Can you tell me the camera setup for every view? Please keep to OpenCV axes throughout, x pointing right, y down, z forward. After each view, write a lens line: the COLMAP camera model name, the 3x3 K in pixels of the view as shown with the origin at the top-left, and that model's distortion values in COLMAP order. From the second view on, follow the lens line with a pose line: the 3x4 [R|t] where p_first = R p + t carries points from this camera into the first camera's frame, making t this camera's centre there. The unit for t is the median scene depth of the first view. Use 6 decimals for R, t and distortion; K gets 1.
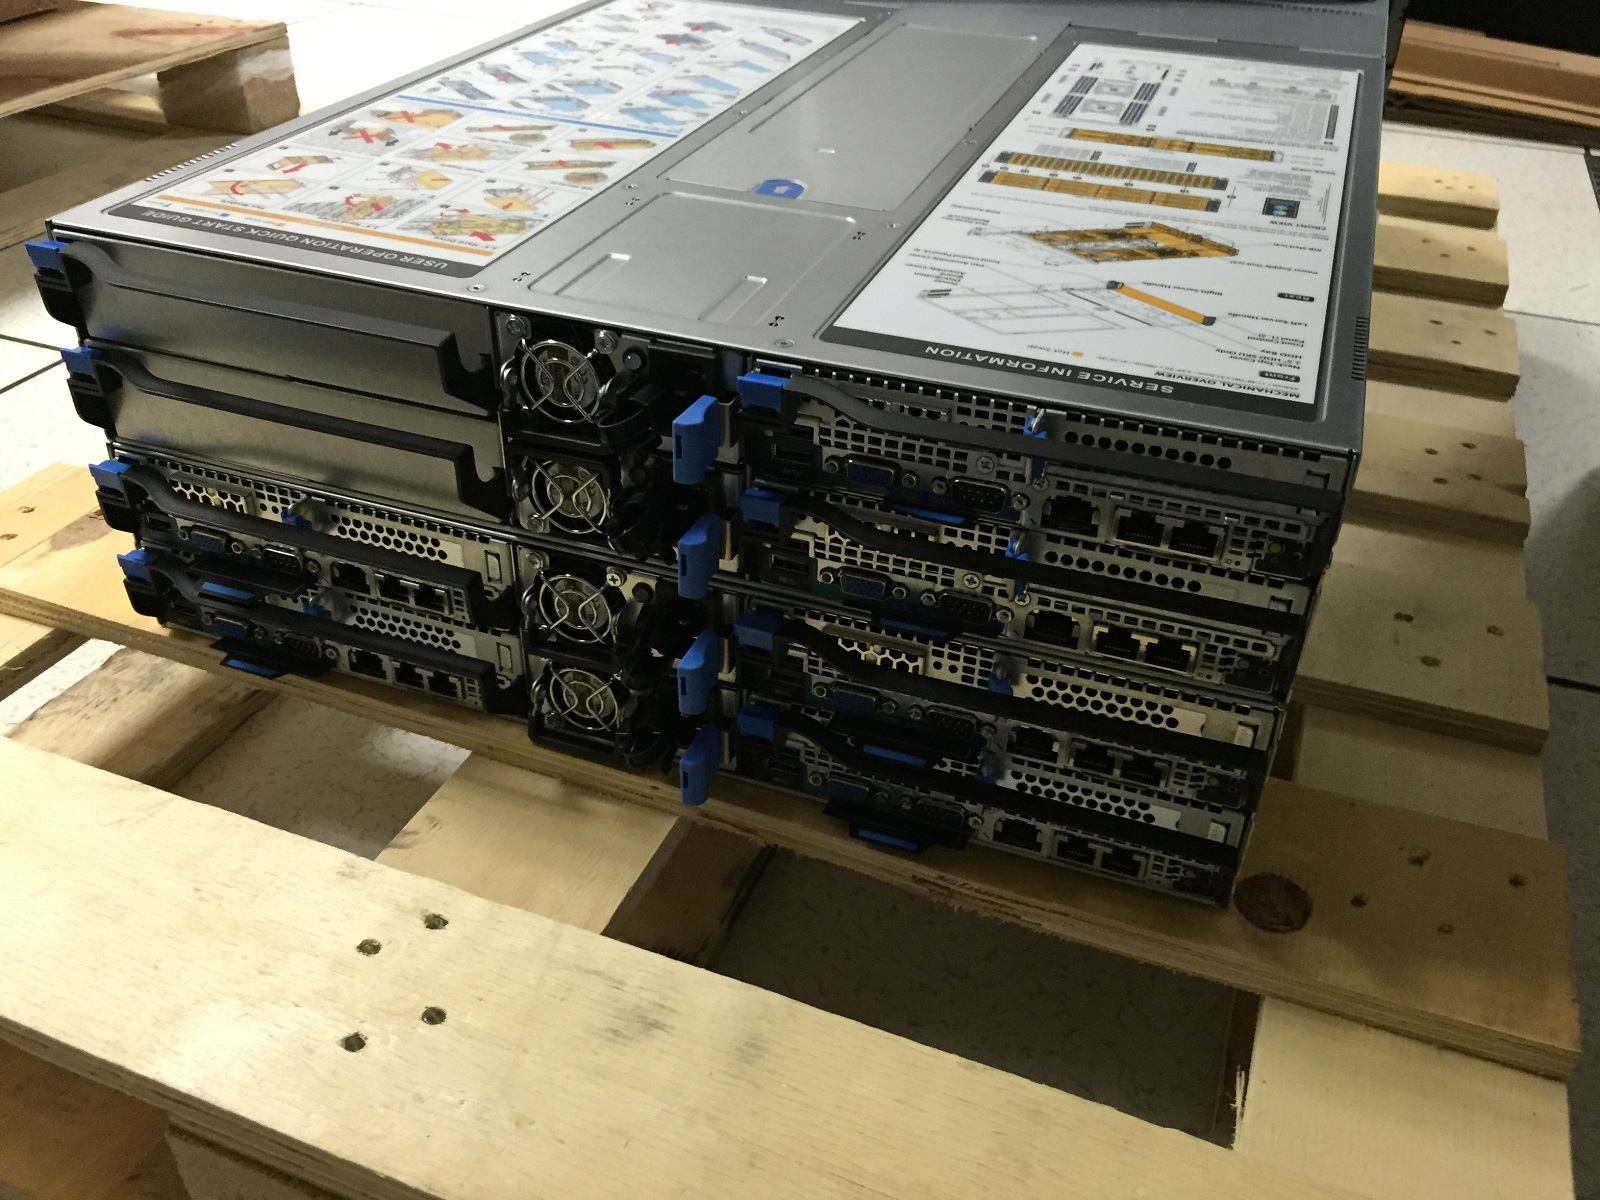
lens RADIAL K [[1374.9, 0, 800.0], [0, 1374.9, 600.0], [0, 0, 1]] dist [0.072283, -0.128745]
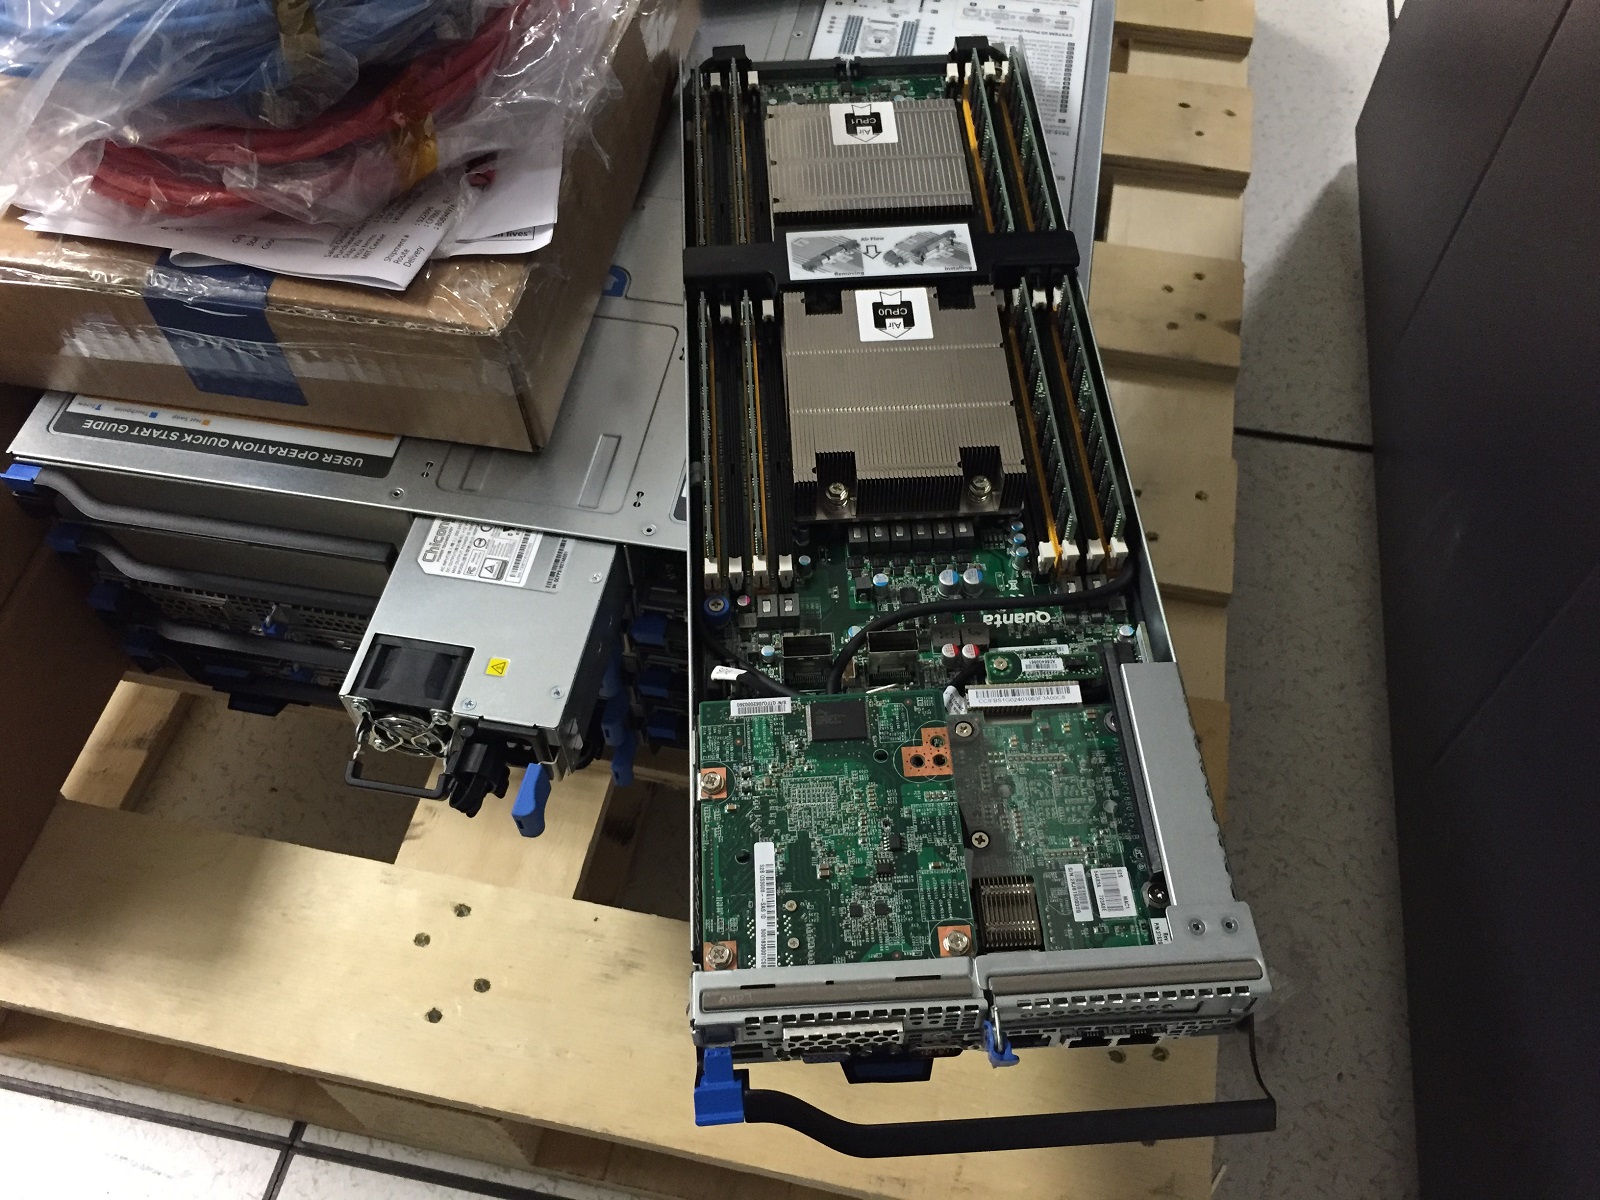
lens RADIAL K [[1374.9, 0, 800.0], [0, 1374.9, 600.0], [0, 0, 1]] dist [0.072283, -0.128745]
pose [[0.985363, -0.152010, 0.077154, 0.016697], [0.113656, 0.923147, 0.367263, -0.495396], [-0.127052, -0.353118, 0.926912, -0.229993]]
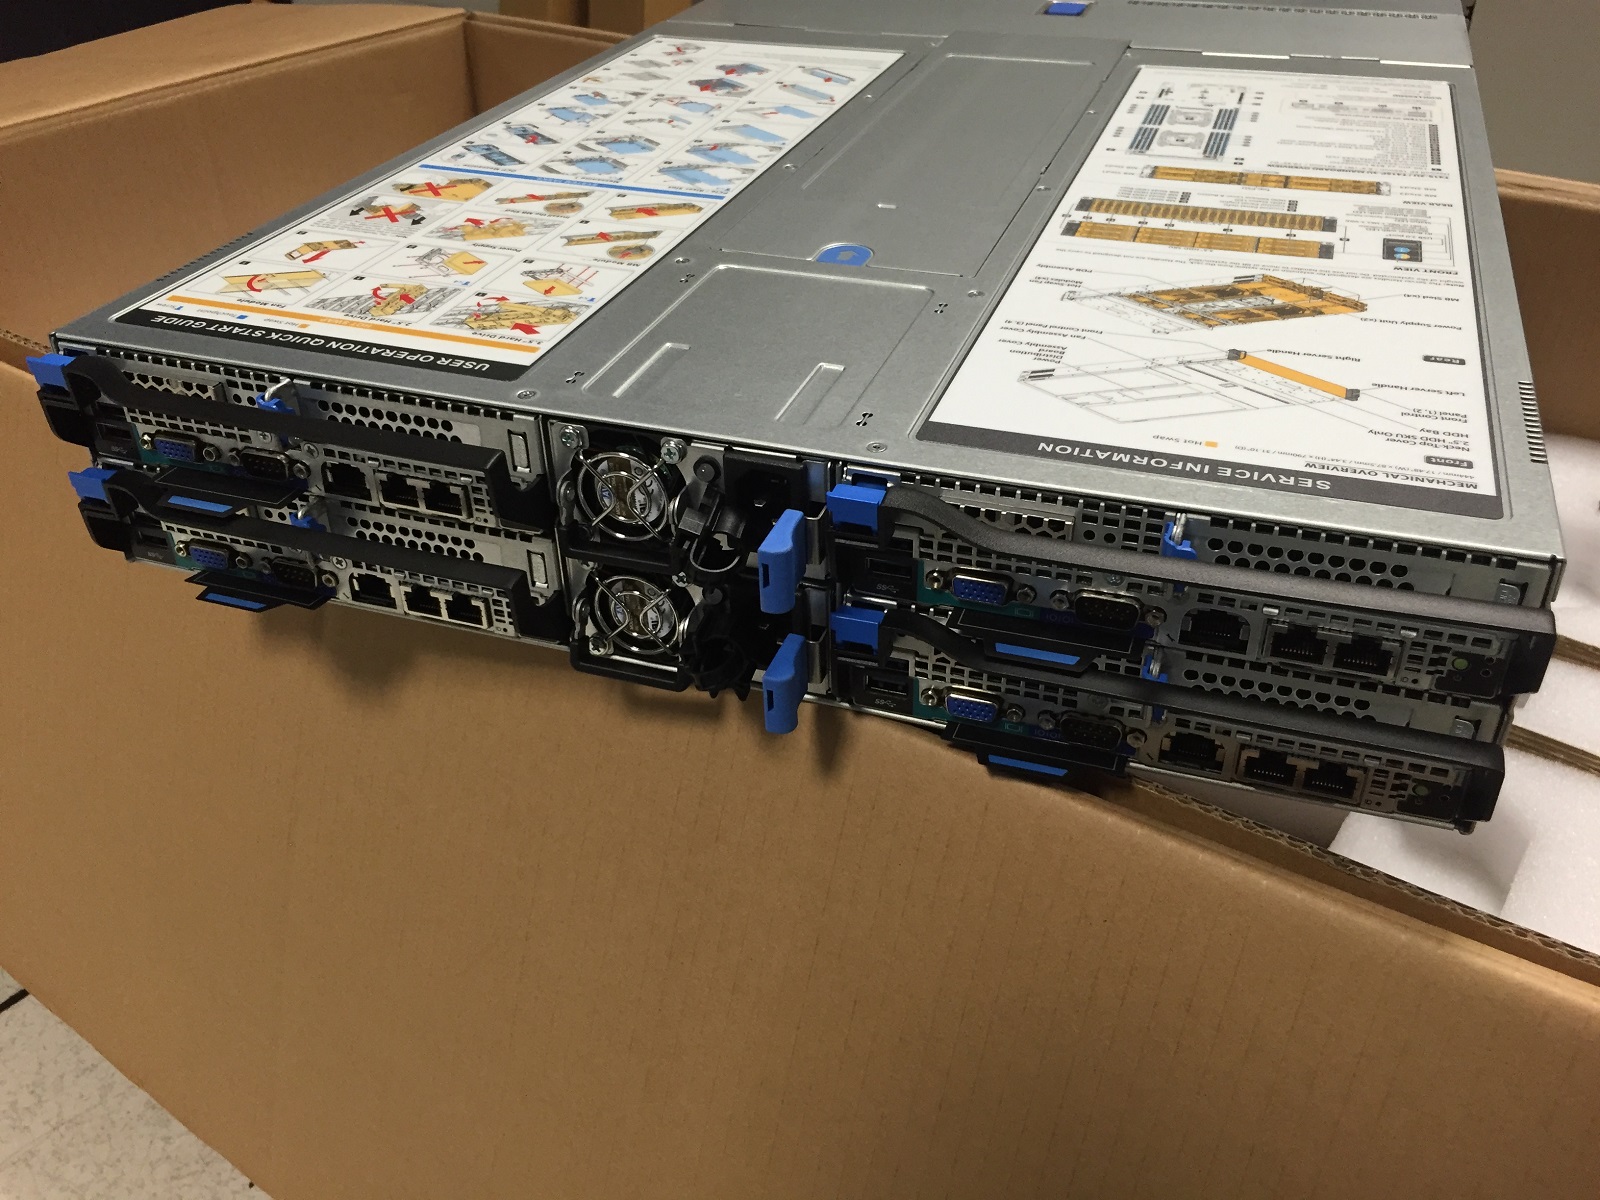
lens RADIAL K [[1368.5, 0, 800.0], [0, 1368.5, 600.0], [0, 0, 1]] dist [0.027427, -0.018385]
pose [[0.998880, -0.044459, -0.016199, -0.041089], [0.044428, 0.999010, -0.002233, -0.072076], [0.016282, 0.001511, 0.999866, 0.100964]]
